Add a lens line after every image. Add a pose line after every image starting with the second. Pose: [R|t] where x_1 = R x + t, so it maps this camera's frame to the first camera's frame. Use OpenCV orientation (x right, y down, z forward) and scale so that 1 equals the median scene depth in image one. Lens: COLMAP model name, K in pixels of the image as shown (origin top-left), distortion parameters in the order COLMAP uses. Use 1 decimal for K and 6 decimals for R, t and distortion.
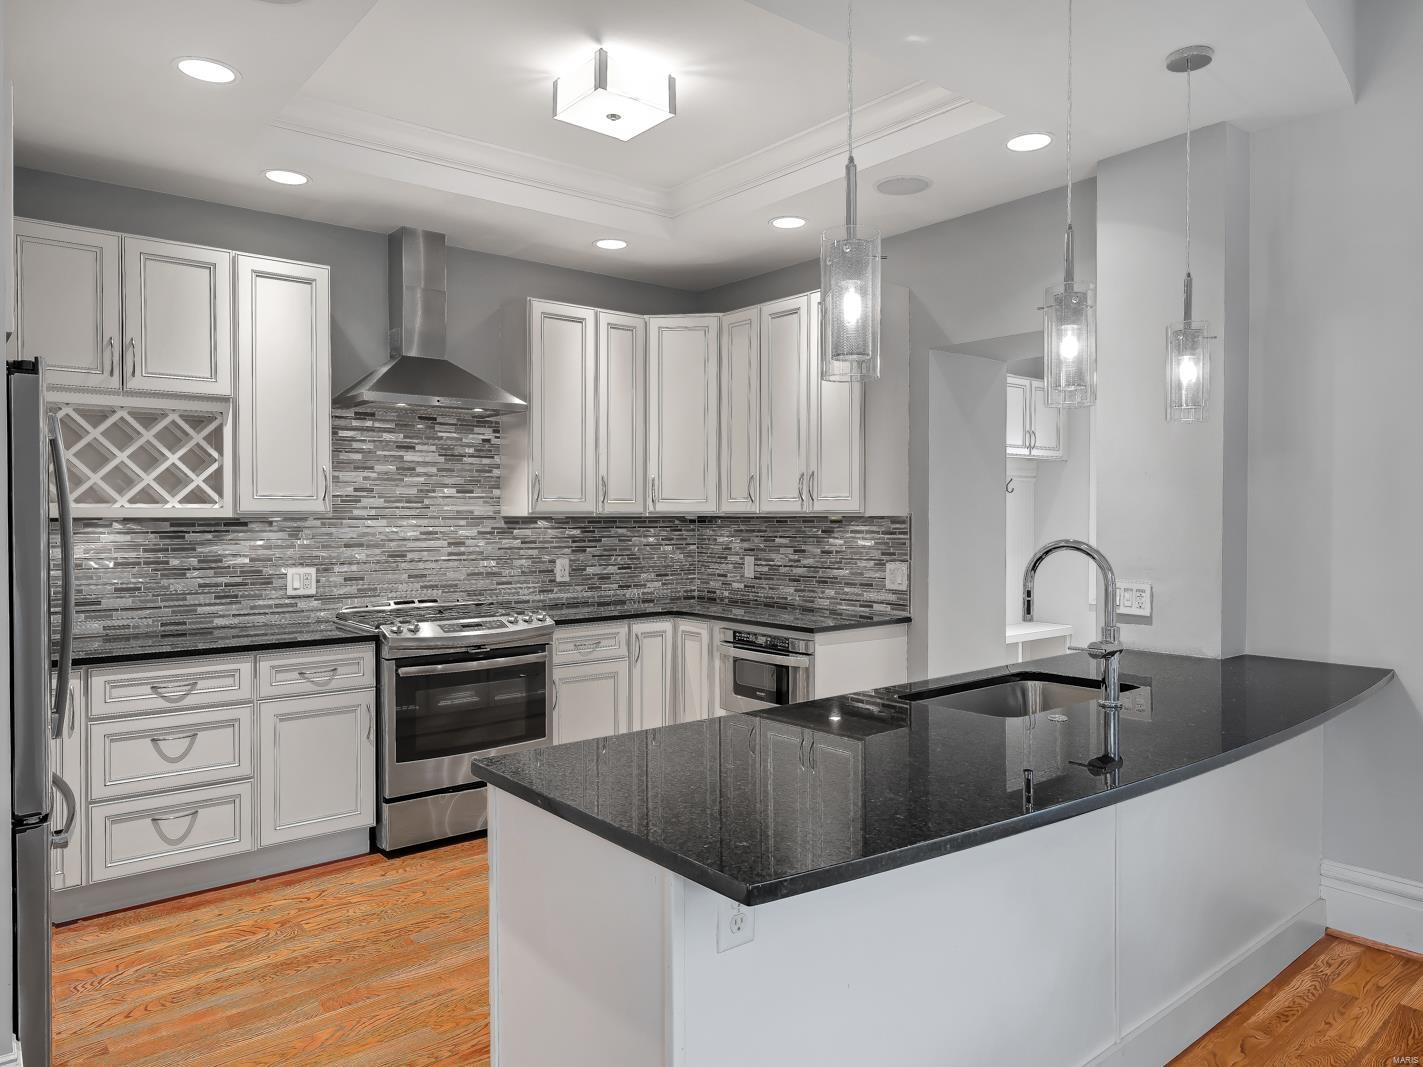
lens RADIAL K [[955.3, 0, 718.3], [0, 955.3, 533.1], [0, 0, 1]] dist [0.001846, 0.000514]
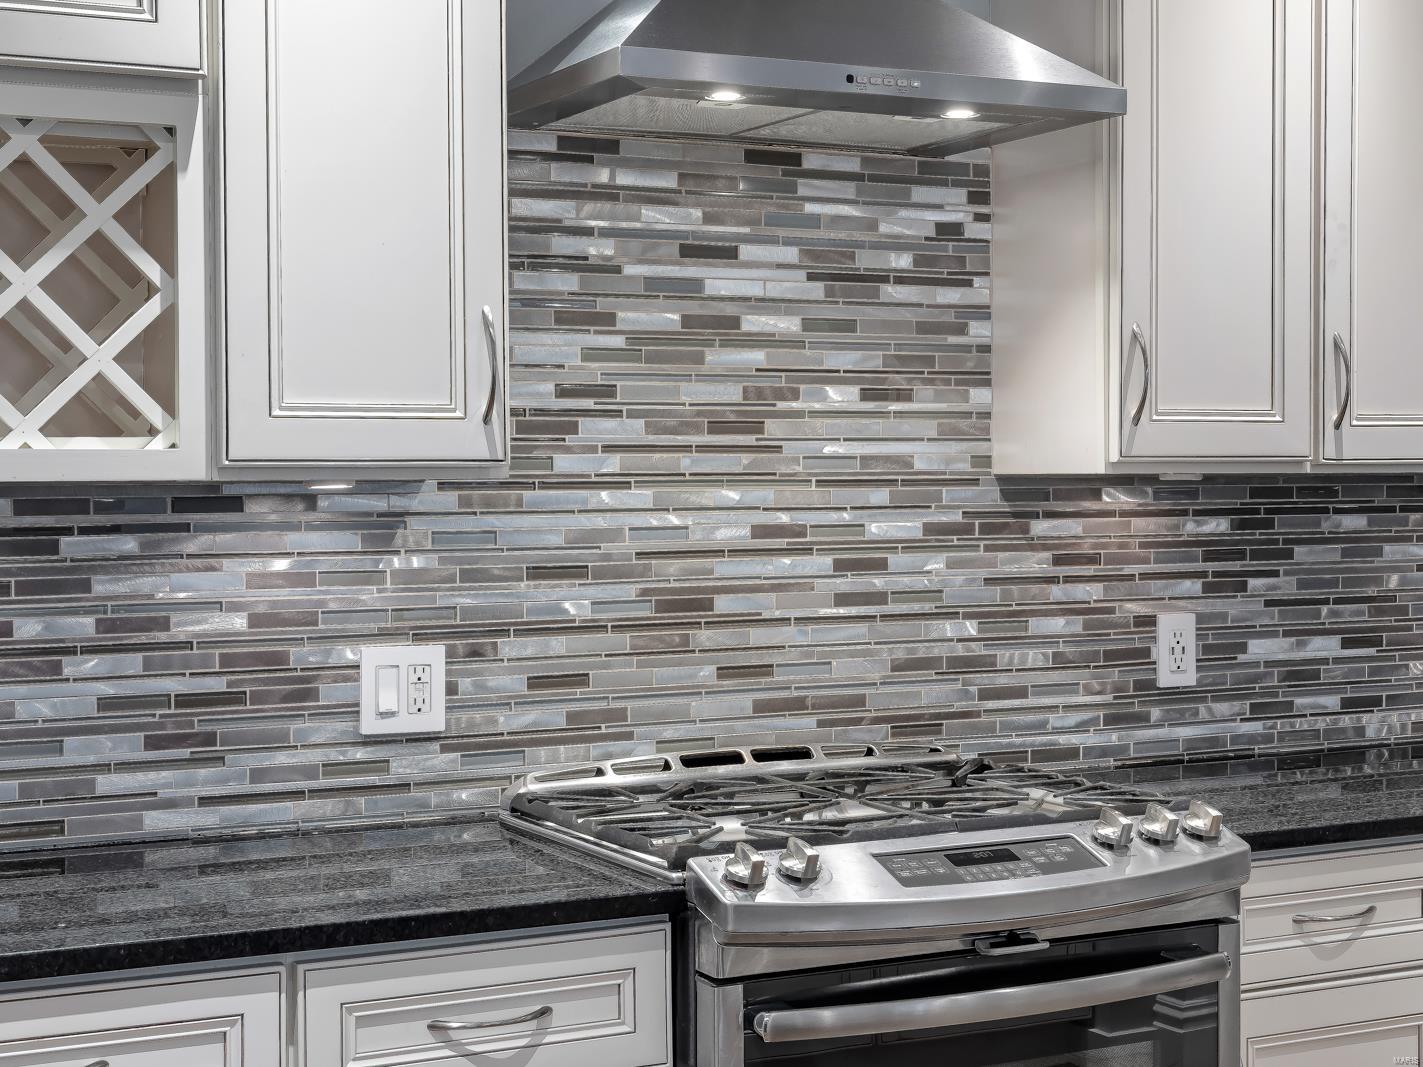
lens RADIAL K [[2247.5, 0, 711.5], [0, 2247.5, 533.5], [0, 0, 1]] dist [0.001023, 0.043229]
pose [[0.977190, -0.002146, -0.212357, -0.174824], [0.003004, 0.999989, 0.003717, -0.001988], [0.212346, -0.004270, 0.977185, 0.296775]]
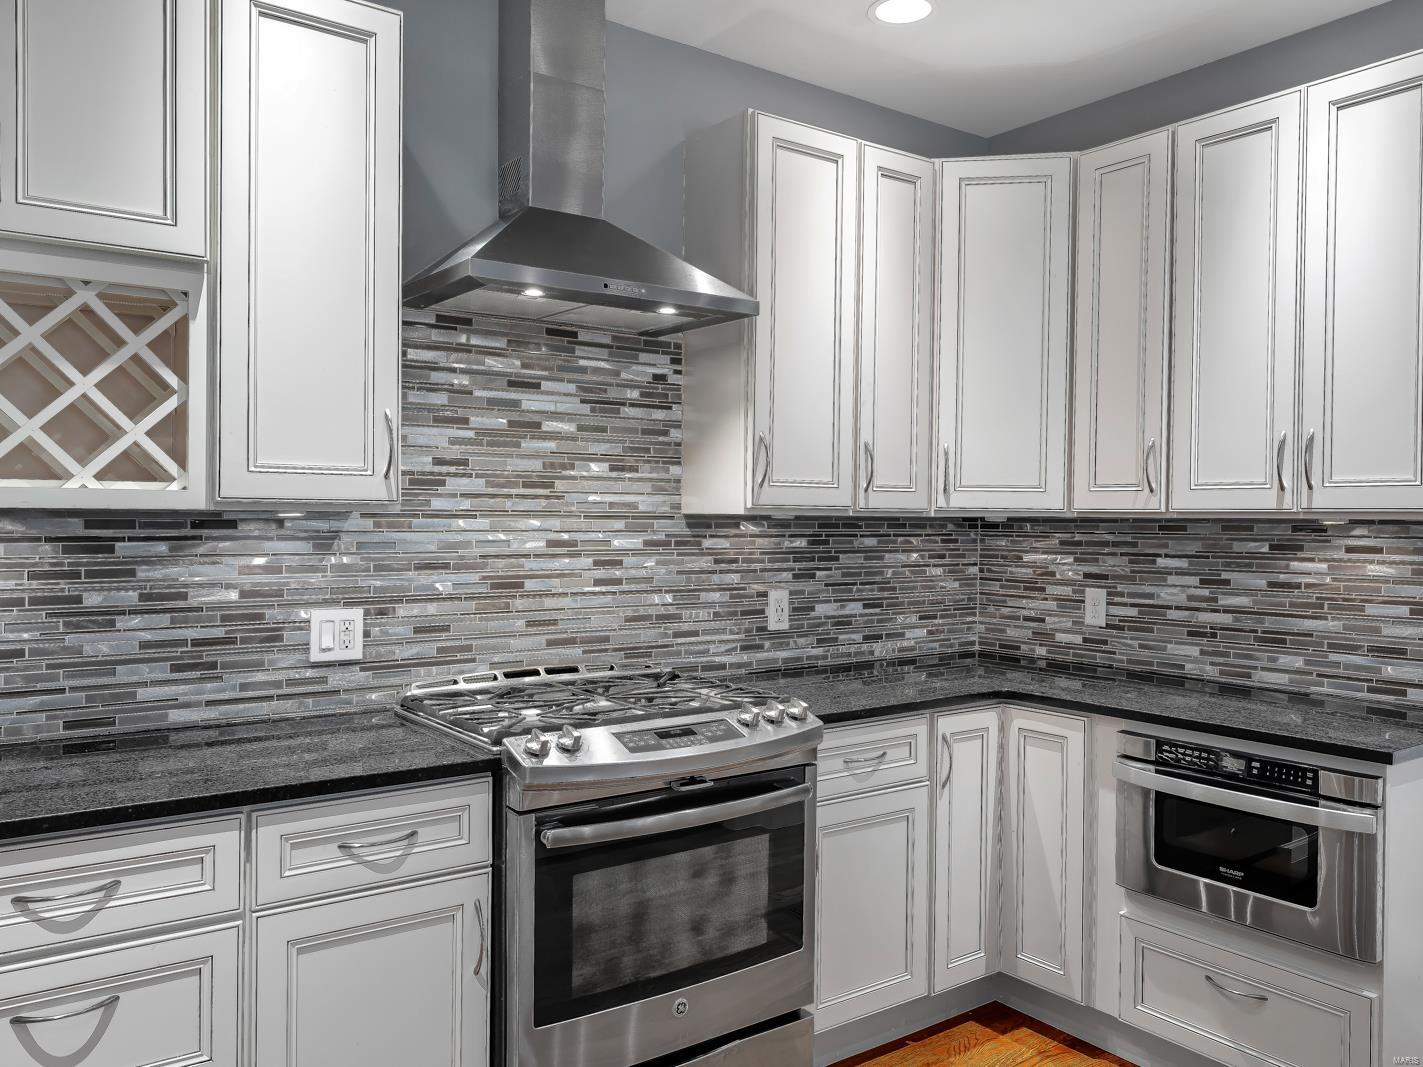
lens RADIAL K [[1102.1, 0, 714.9], [0, 1102.1, 533.8], [0, 0, 1]] dist [0.000450, -0.000913]
pose [[0.998595, 0.009698, -0.052089, -0.187783], [-0.009900, 0.999944, -0.003619, -0.004273], [0.052051, 0.004129, 0.998636, 0.386470]]
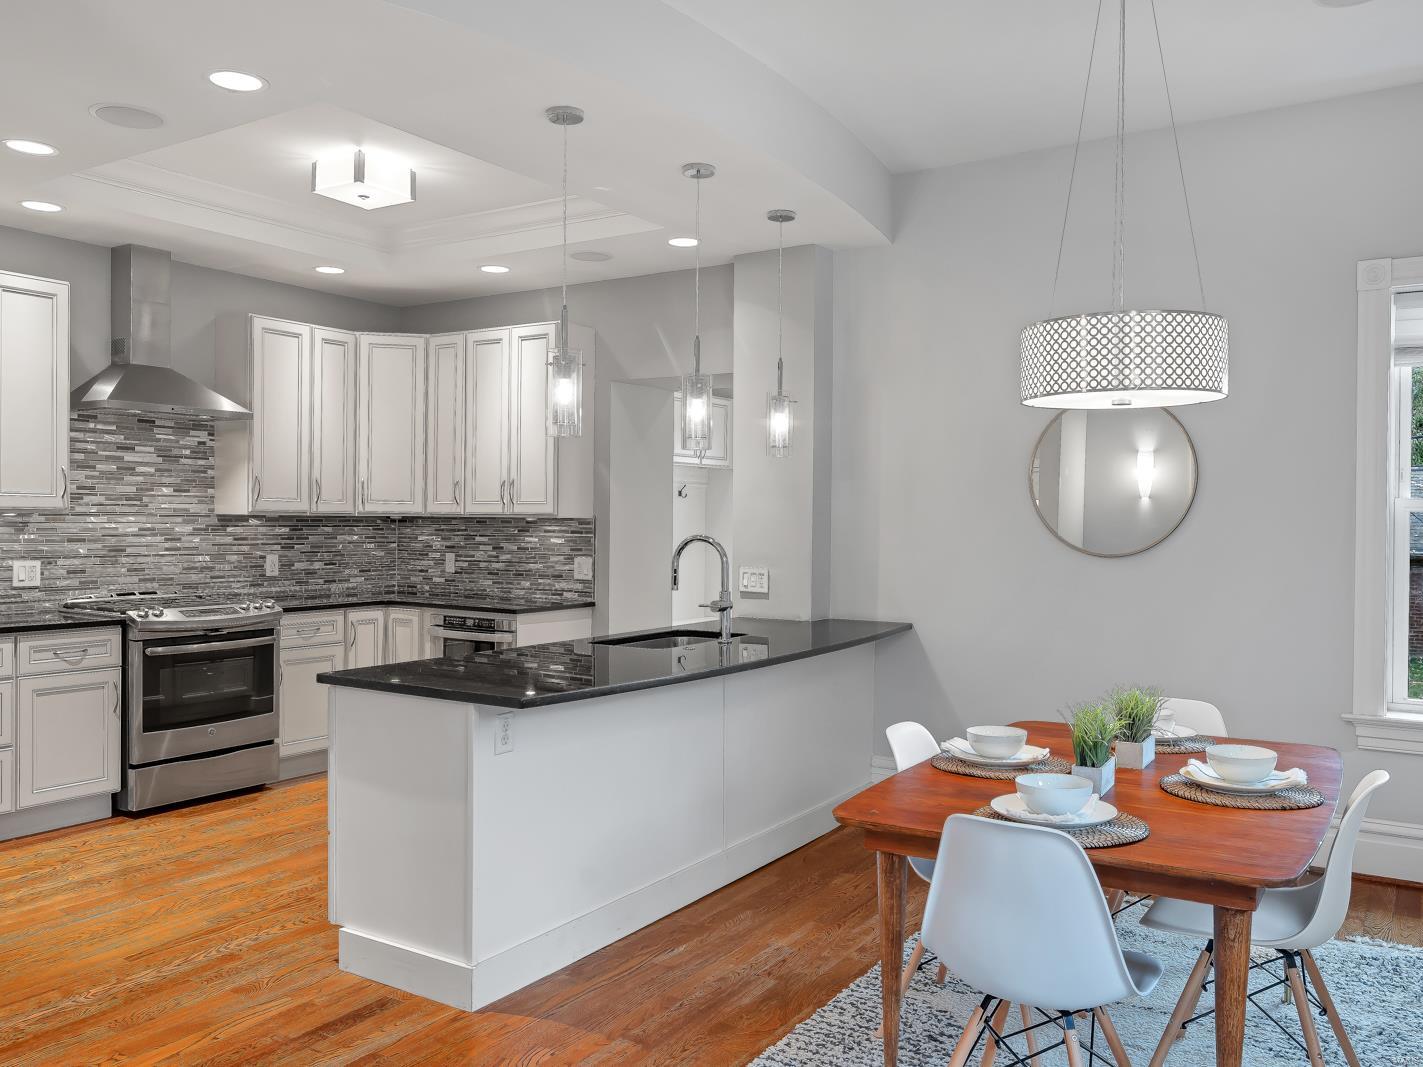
lens RADIAL K [[1147.0, 0, 717.9], [0, 1147.0, 537.9], [0, 0, 1]] dist [0.007130, -0.010097]
pose [[0.952303, 0.005642, 0.305103, -0.090432], [-0.005353, 0.999984, -0.001784, 0.008623], [-0.305108, 0.000066, 0.952318, -0.416811]]
